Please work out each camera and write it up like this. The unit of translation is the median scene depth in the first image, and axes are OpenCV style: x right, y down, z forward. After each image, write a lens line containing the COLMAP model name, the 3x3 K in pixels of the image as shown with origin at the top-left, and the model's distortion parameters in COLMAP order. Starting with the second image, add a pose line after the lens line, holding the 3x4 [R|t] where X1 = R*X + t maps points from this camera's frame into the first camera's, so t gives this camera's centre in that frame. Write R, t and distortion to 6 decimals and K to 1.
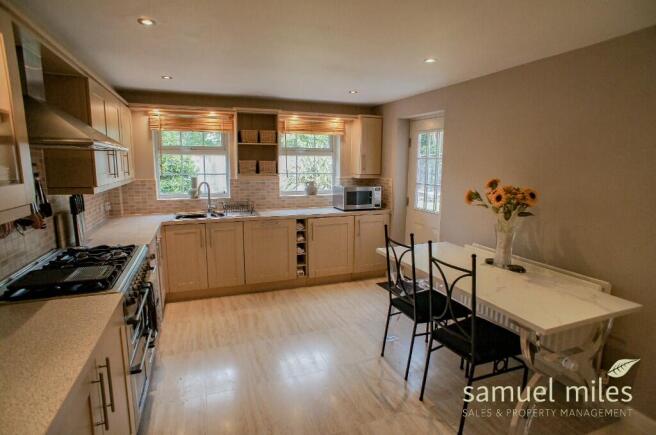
lens RADIAL K [[362.8, 0, 329.4], [0, 362.8, 218.5], [0, 0, 1]] dist [-0.062517, 0.045904]
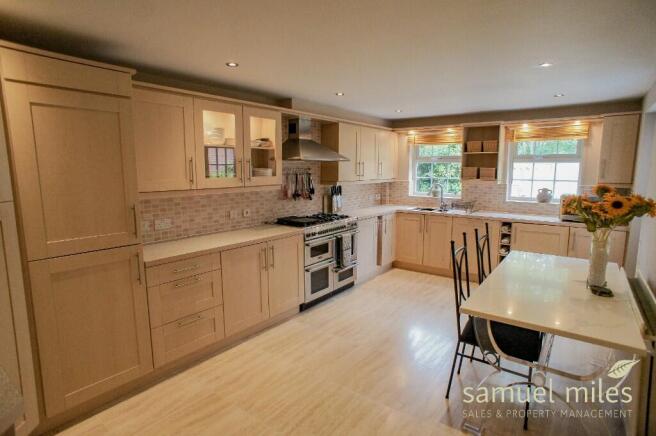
lens RADIAL K [[352.5, 0, 318.5], [0, 352.5, 217.9], [0, 0, 1]] dist [0.027804, -0.000052]
pose [[0.524554, 0.118598, -0.843076, 0.504386], [-0.135701, 0.989237, 0.054727, 0.006518], [0.840493, 0.085699, 0.535002, -0.021952]]
